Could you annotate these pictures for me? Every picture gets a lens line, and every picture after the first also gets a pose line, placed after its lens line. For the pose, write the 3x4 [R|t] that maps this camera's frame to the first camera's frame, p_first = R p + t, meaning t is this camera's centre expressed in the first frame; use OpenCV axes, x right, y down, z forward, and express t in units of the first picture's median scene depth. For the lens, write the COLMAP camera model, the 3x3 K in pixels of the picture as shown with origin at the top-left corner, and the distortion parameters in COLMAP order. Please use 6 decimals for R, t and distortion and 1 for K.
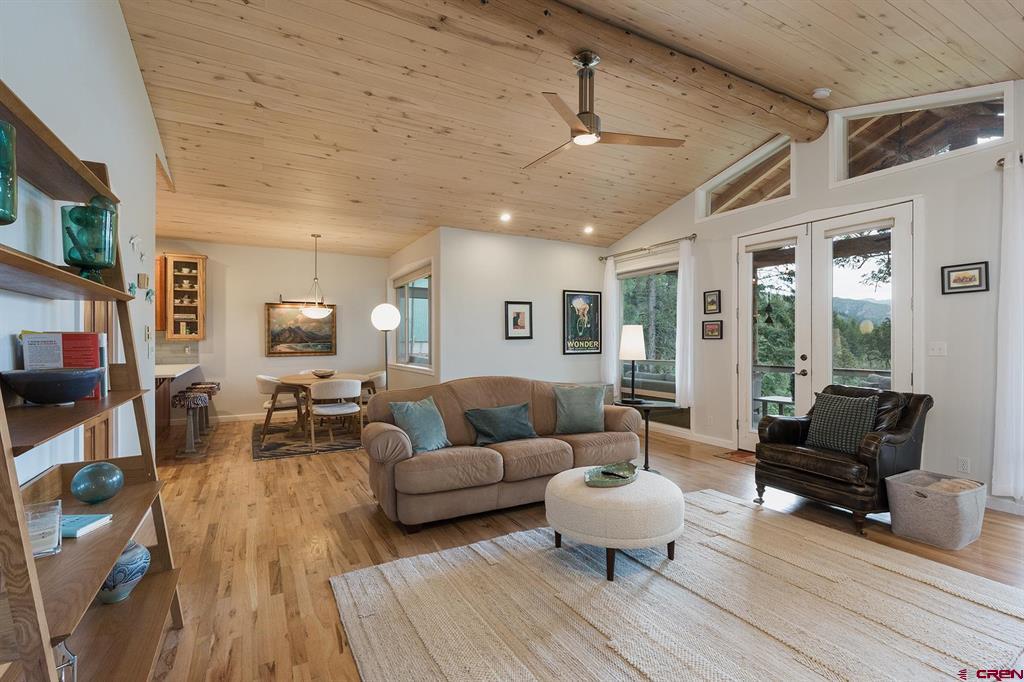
lens RADIAL K [[475.7, 0, 522.4], [0, 475.7, 340.6], [0, 0, 1]] dist [0.000287, -0.000106]
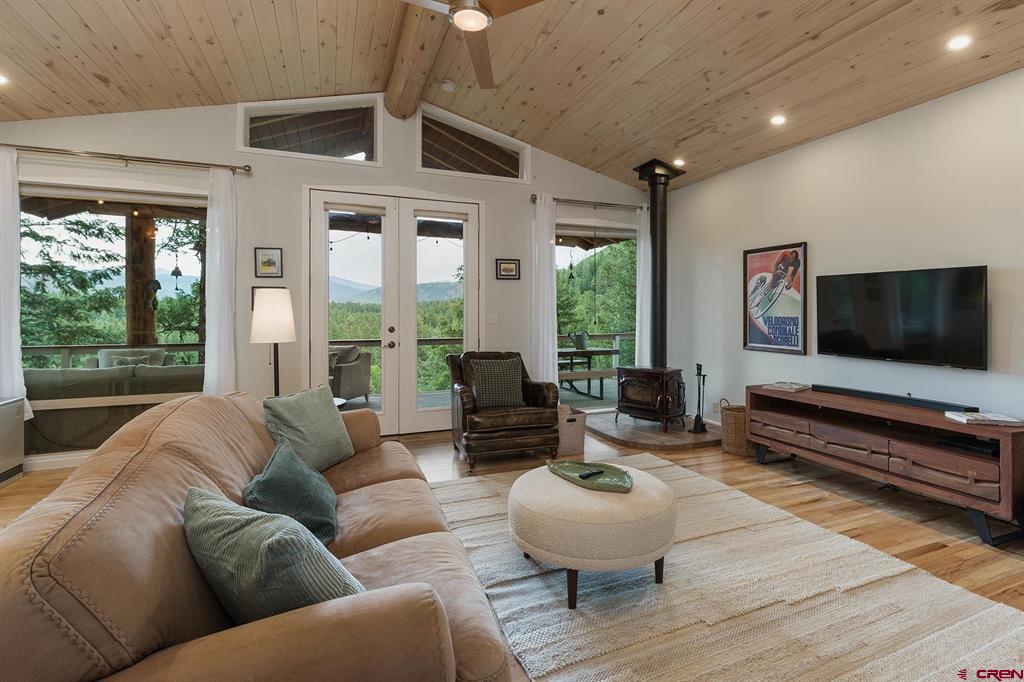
lens RADIAL K [[483.6, 0, 530.3], [0, 483.6, 311.2], [0, 0, 1]] dist [-0.001688, -0.000352]
pose [[0.120995, 0.004195, 0.992644, -0.268582], [-0.001242, 0.999991, -0.004075, 0.000346], [-0.992652, -0.000740, 0.121000, 0.408691]]
